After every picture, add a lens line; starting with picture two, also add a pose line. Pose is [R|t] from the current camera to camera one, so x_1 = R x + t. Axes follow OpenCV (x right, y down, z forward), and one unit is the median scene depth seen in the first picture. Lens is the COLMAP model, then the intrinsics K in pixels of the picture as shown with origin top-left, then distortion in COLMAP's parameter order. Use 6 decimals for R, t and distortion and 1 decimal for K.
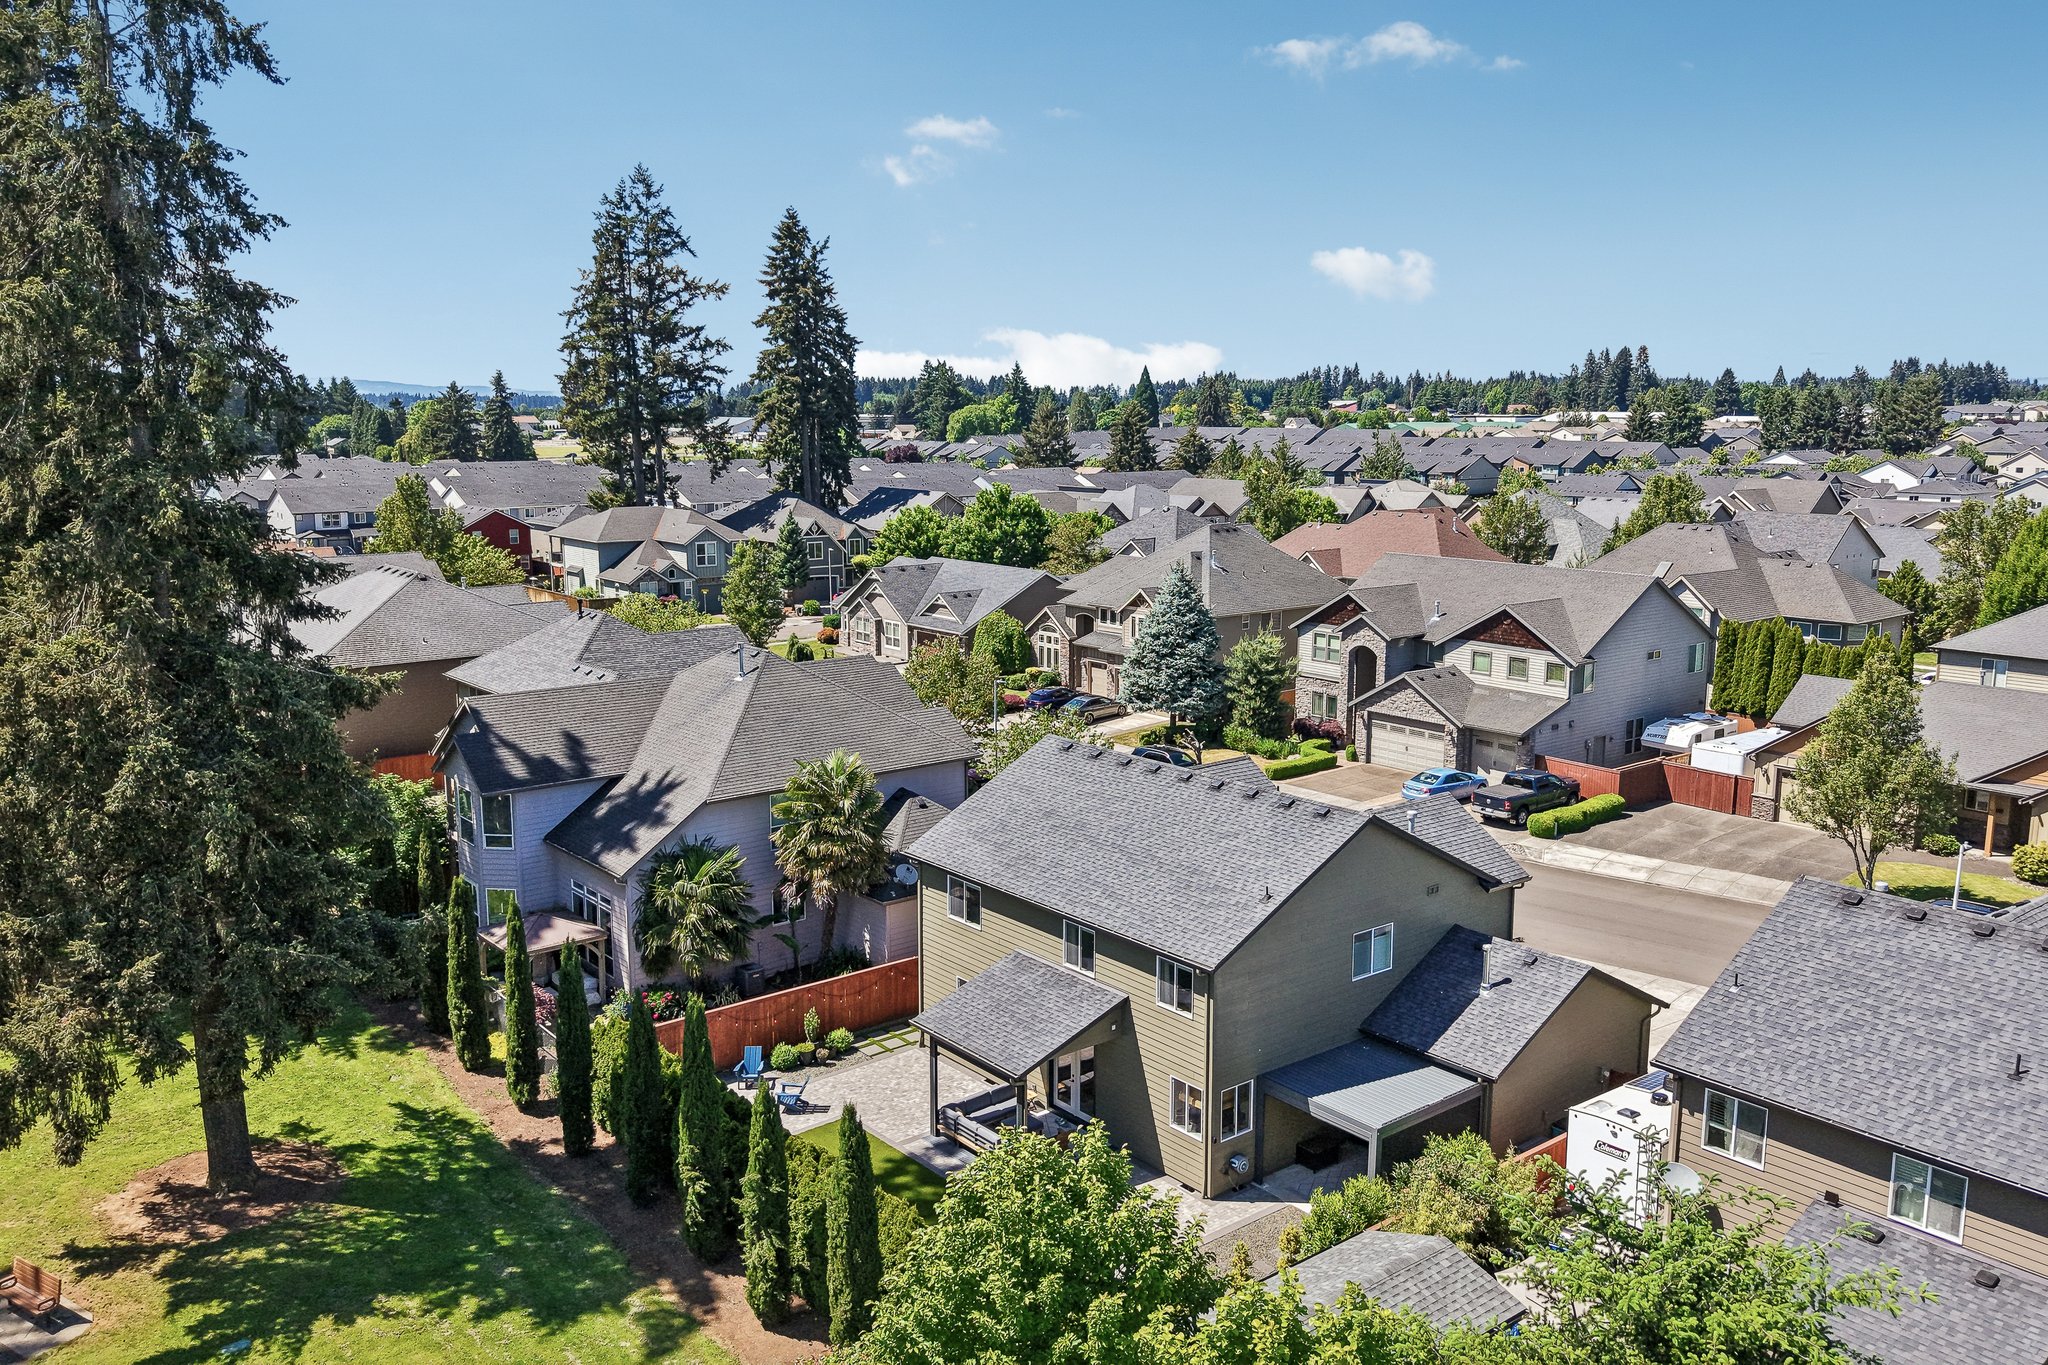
lens RADIAL K [[1609.4, 0, 1022.1], [0, 1609.4, 672.9], [0, 0, 1]] dist [0.059626, -0.104022]
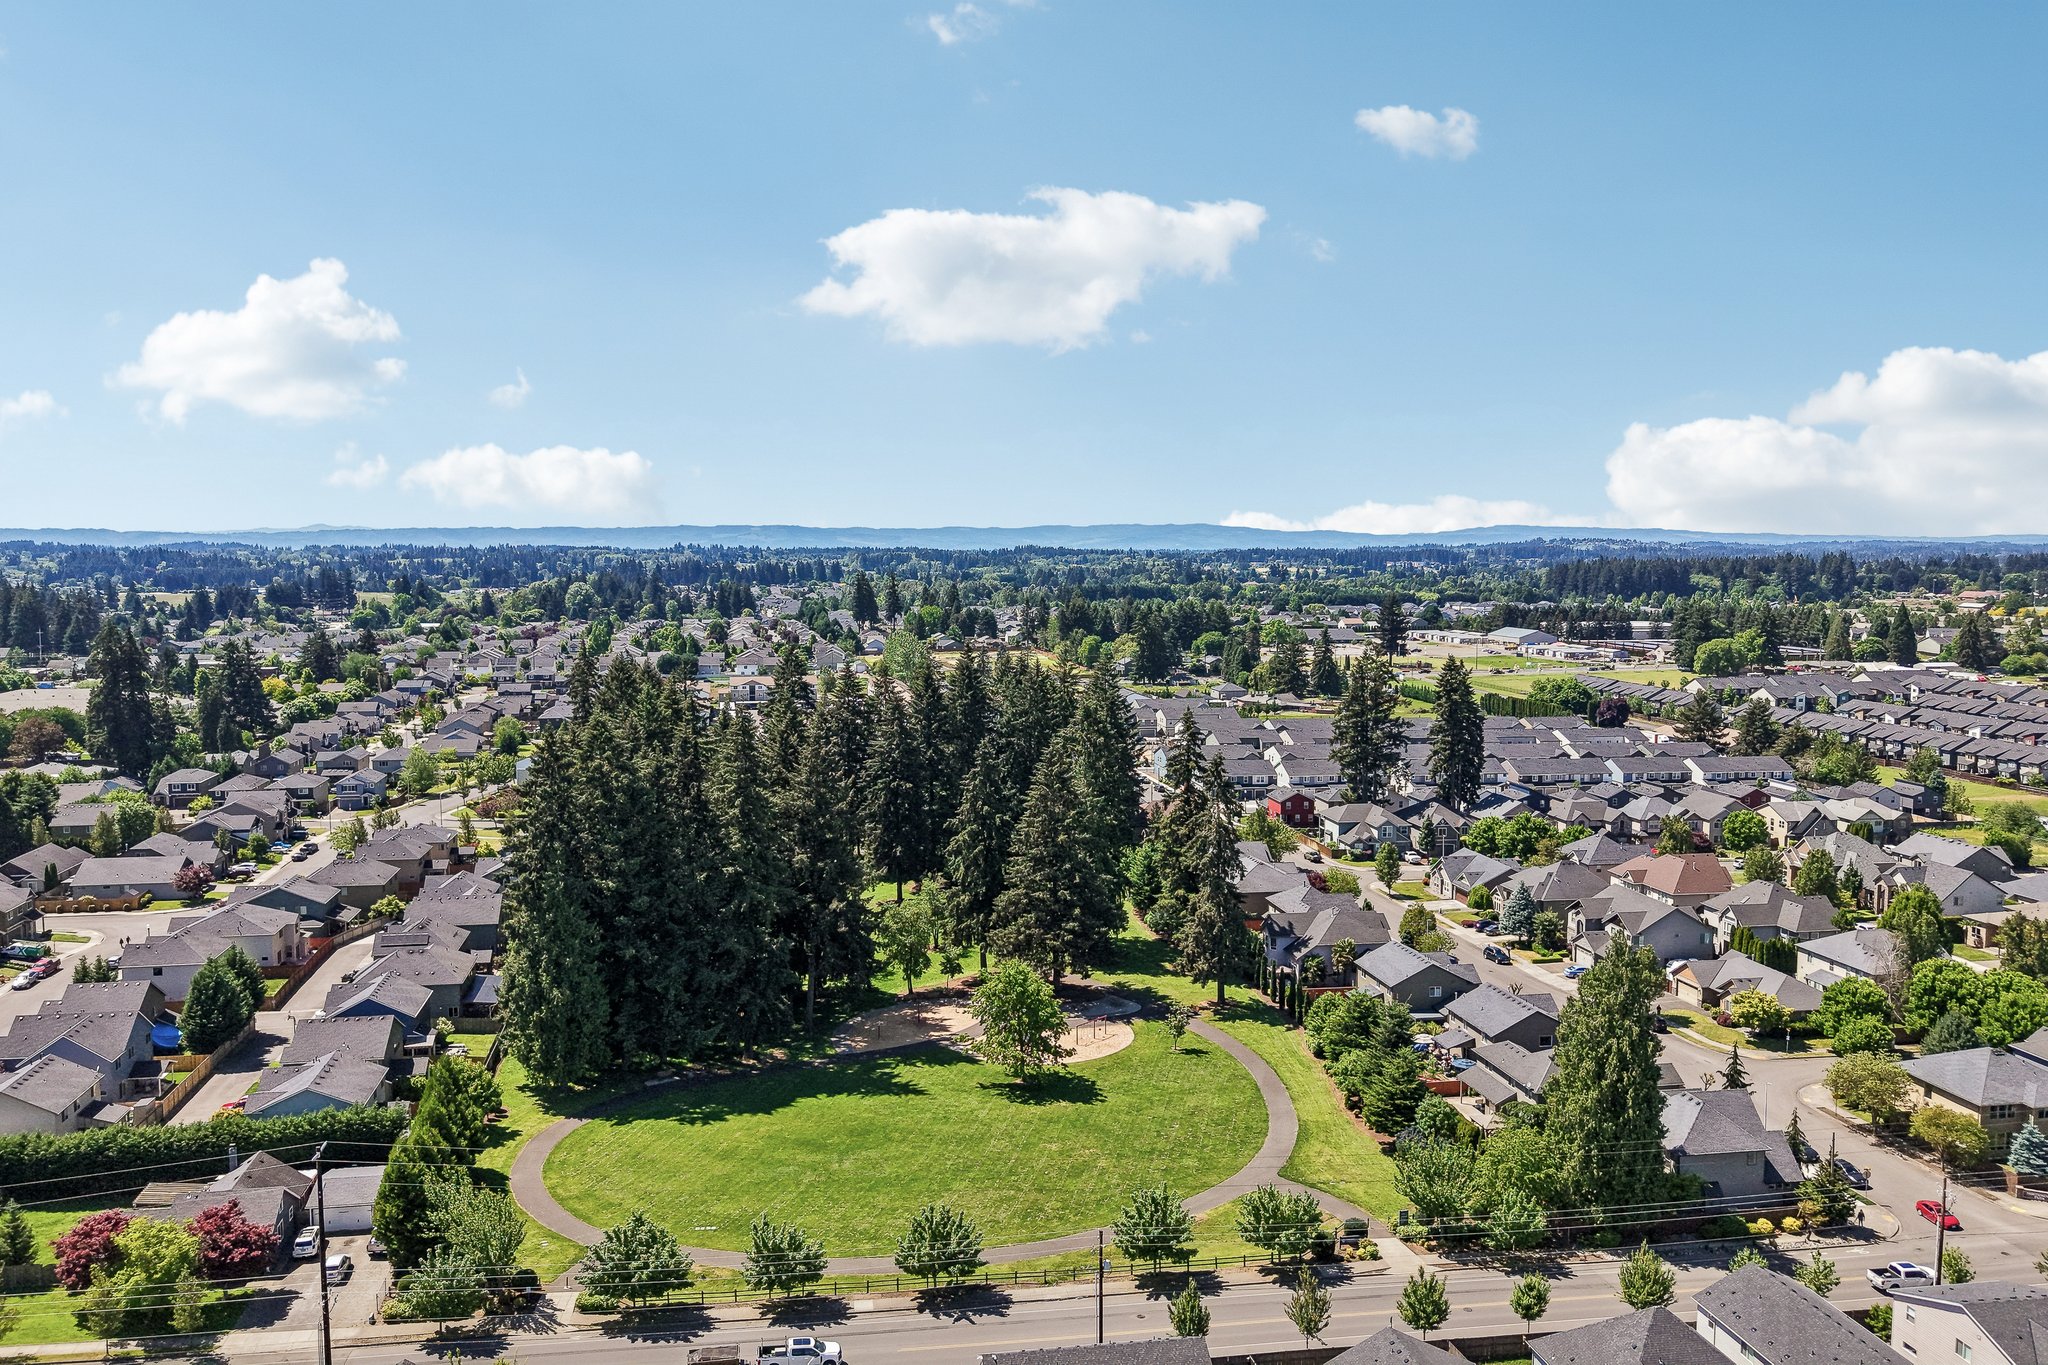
lens RADIAL K [[1609.4, 0, 1022.1], [0, 1609.4, 672.9], [0, 0, 1]] dist [0.059626, -0.104022]
pose [[0.874502, 0.041057, -0.483281, 0.720855], [-0.082033, 0.994576, -0.063945, -0.187035], [0.478034, 0.095565, 0.873127, -1.990901]]
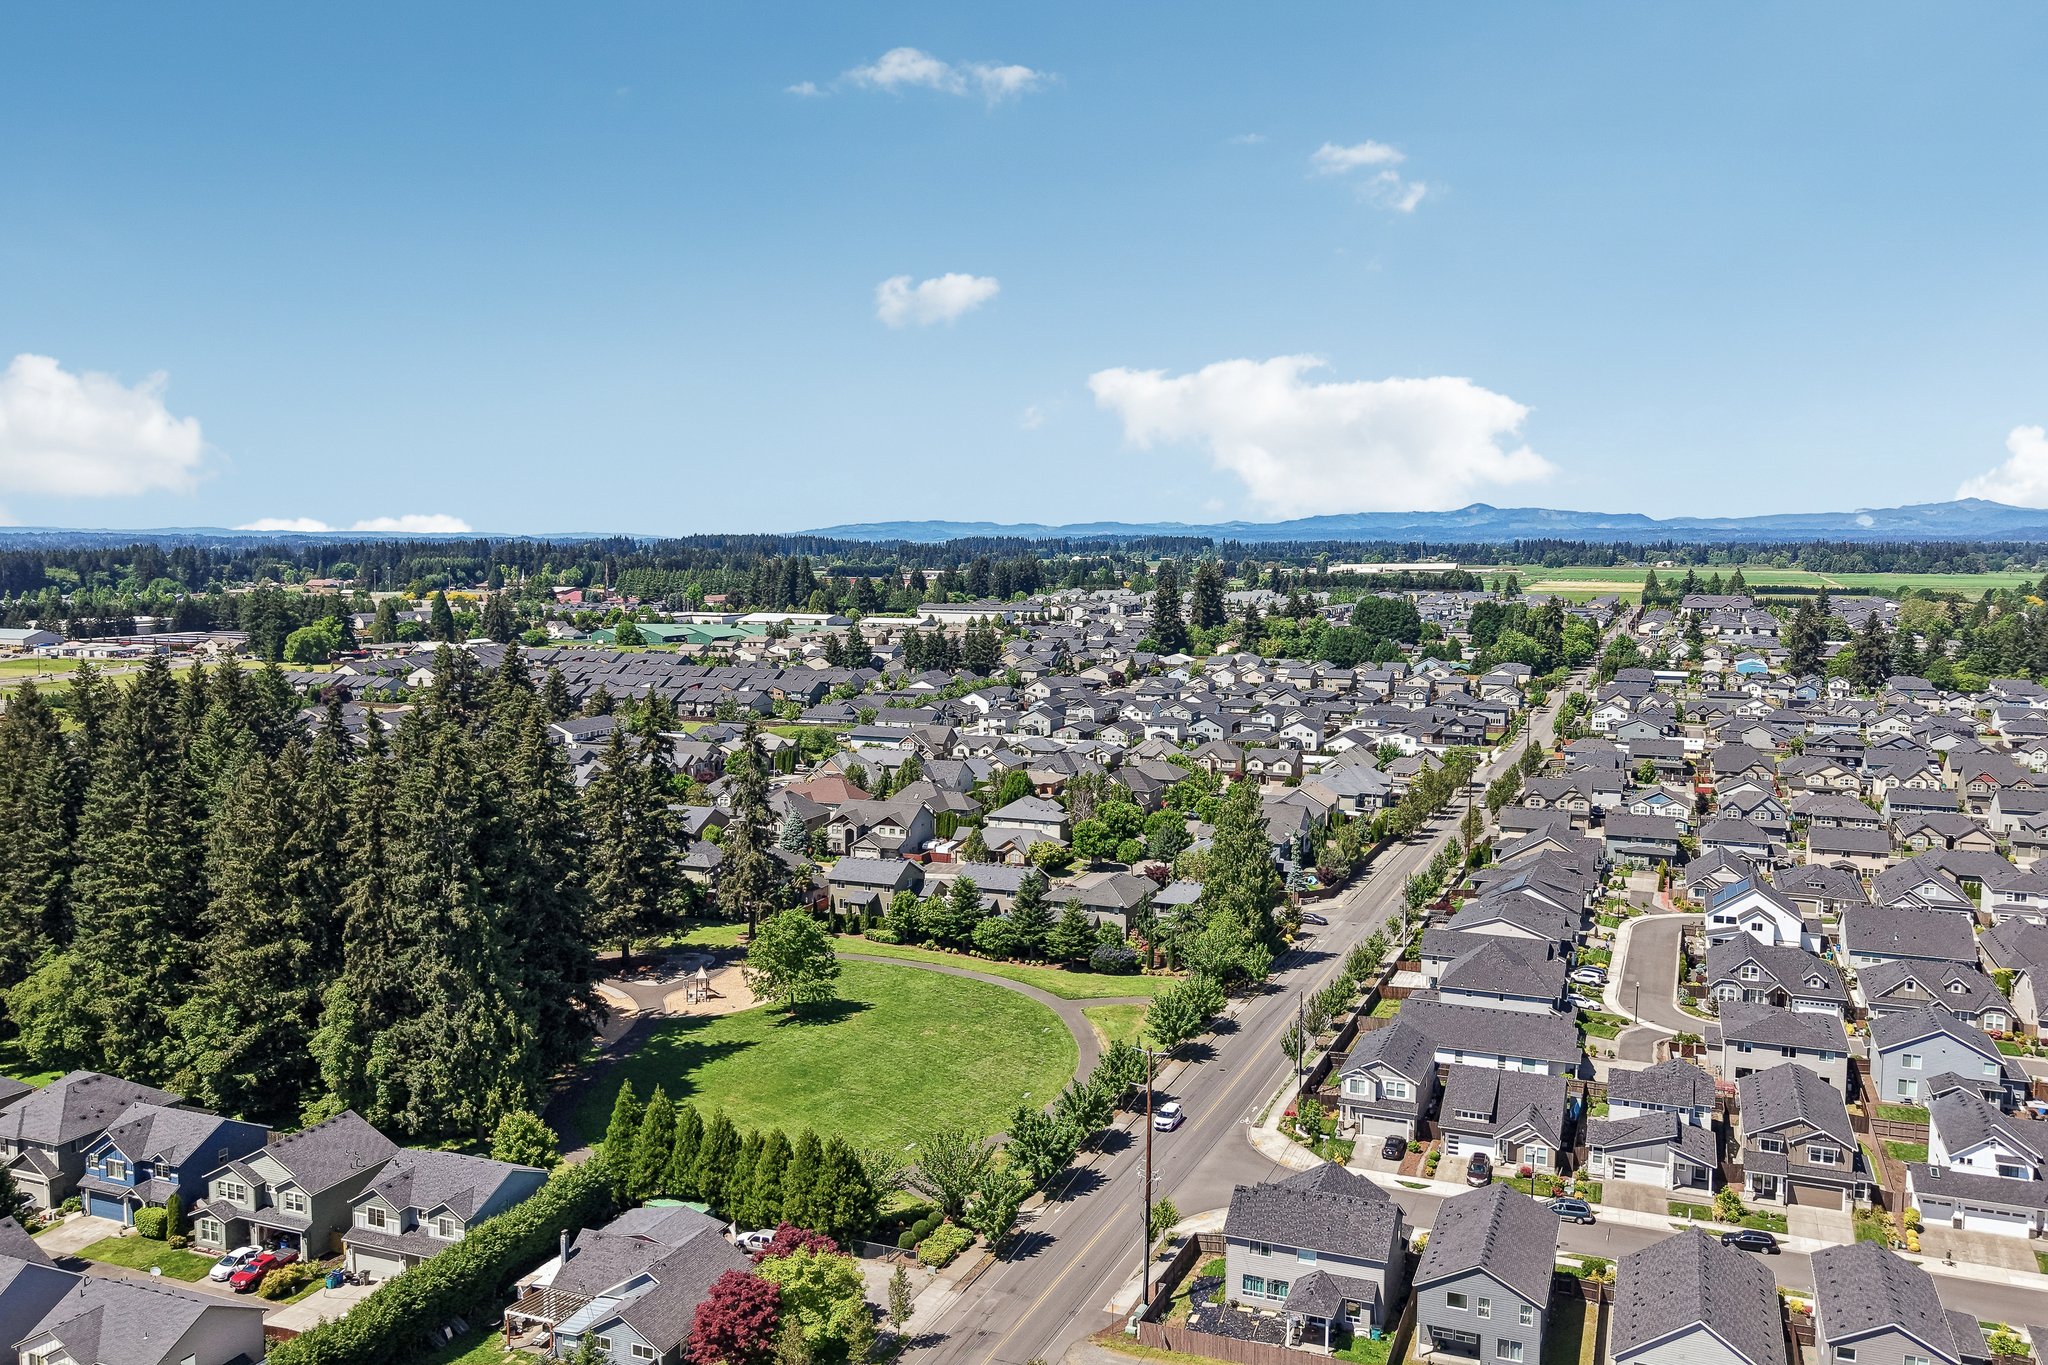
lens RADIAL K [[1609.4, 0, 1022.1], [0, 1609.4, 672.9], [0, 0, 1]] dist [0.059626, -0.104022]
pose [[0.869451, -0.037676, 0.492581, -1.235146], [0.077885, 0.995072, -0.061364, -0.113121], [-0.487841, 0.091717, 0.868101, -2.384773]]
